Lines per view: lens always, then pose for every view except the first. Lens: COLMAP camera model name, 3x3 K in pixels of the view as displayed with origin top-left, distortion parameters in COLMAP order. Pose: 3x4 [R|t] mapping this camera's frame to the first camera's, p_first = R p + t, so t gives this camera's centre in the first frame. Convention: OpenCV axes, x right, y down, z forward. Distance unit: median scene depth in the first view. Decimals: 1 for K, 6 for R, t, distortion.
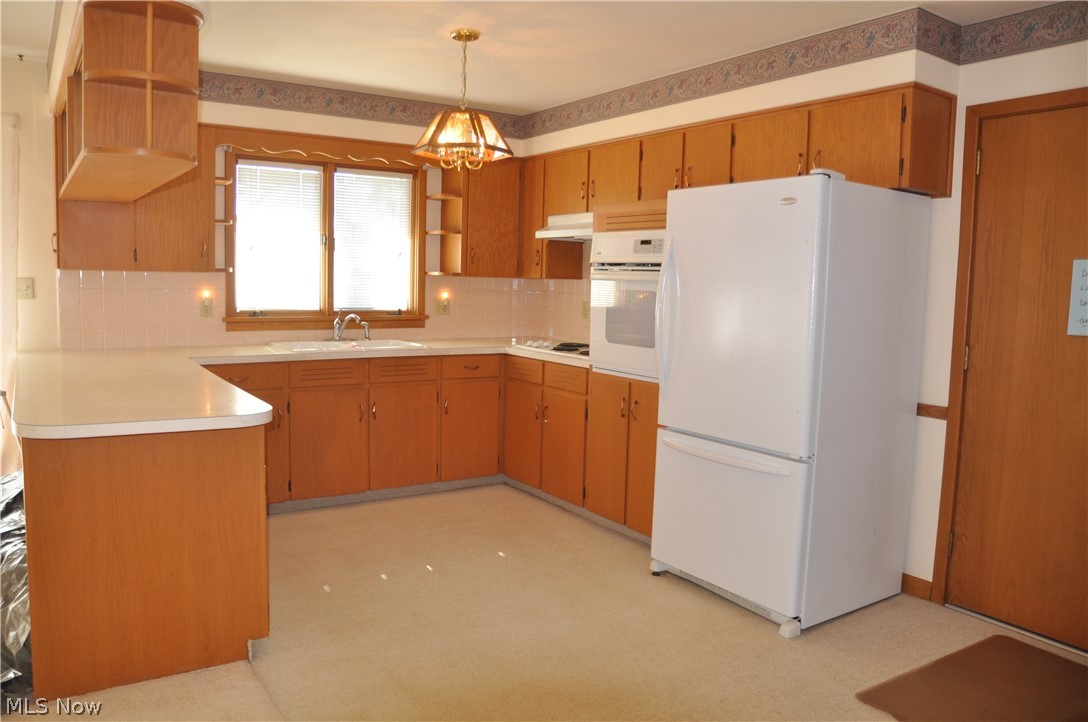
lens RADIAL K [[799.0, 0, 547.0], [0, 799.0, 358.7], [0, 0, 1]] dist [-0.144262, 0.107056]
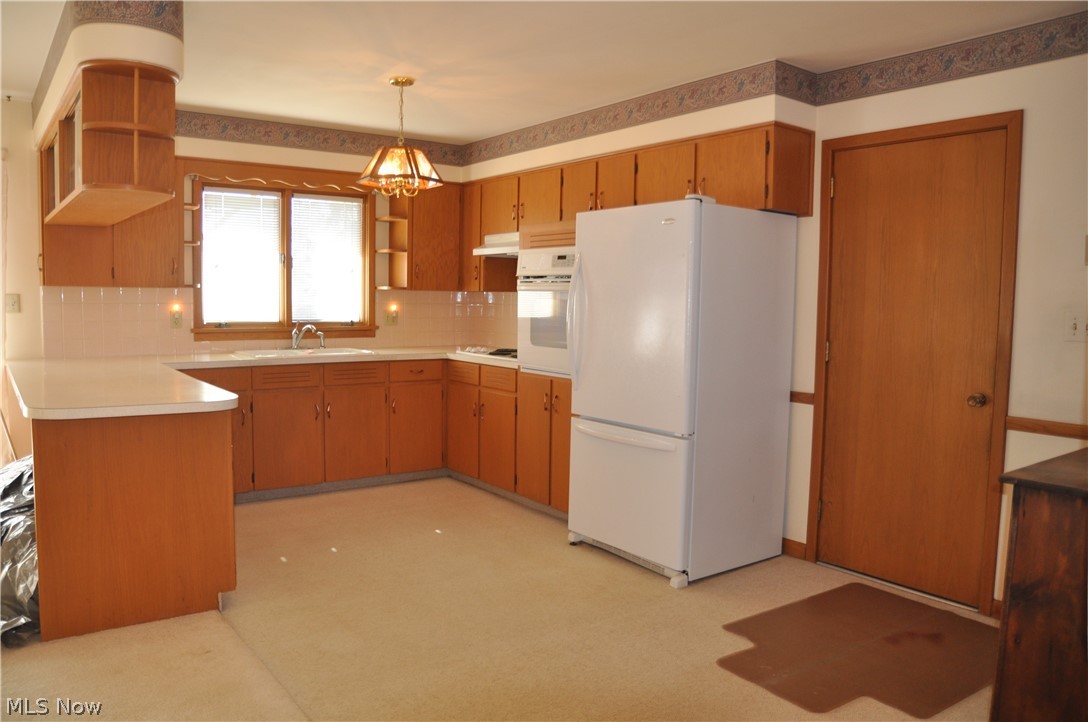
lens RADIAL K [[796.7, 0, 545.8], [0, 796.7, 363.6], [0, 0, 1]] dist [-0.138955, 0.090974]
pose [[0.998990, -0.013183, 0.042961, 0.053531], [0.013848, 0.999788, -0.015213, 0.027092], [-0.042751, 0.015793, 0.998961, -0.163218]]
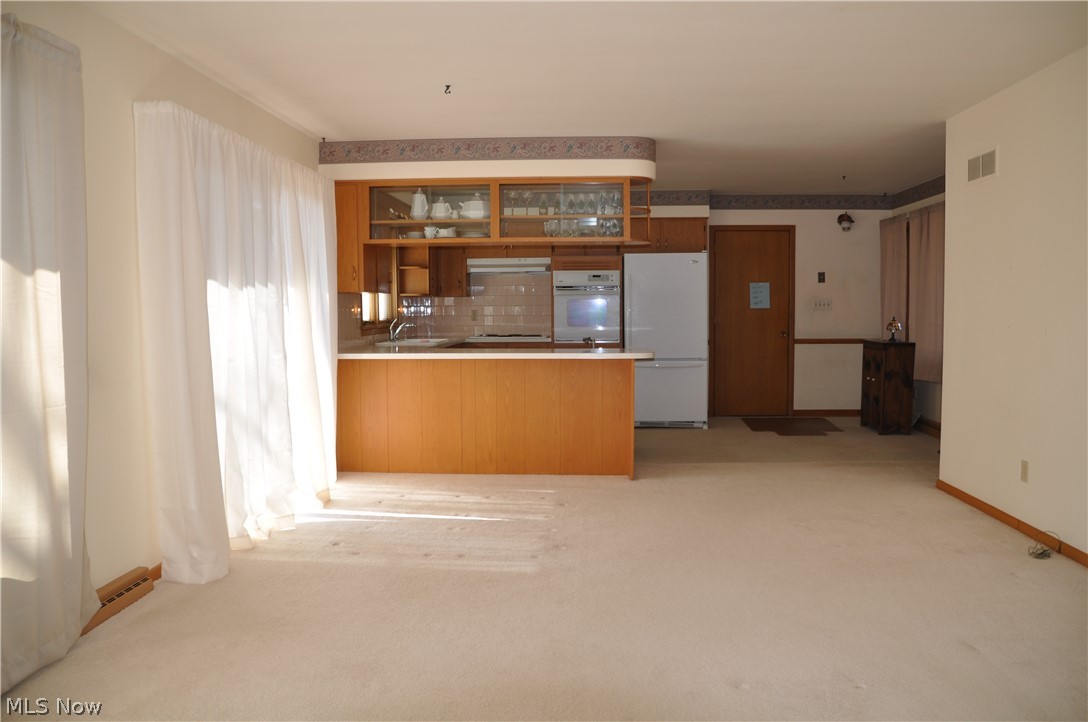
lens RADIAL K [[799.0, 0, 547.0], [0, 799.0, 358.7], [0, 0, 1]] dist [-0.144262, 0.107056]
pose [[0.608769, -0.081593, 0.789141, -1.763568], [0.101003, 0.994574, 0.024917, 0.004422], [-0.786892, 0.064537, 0.613707, -0.186072]]
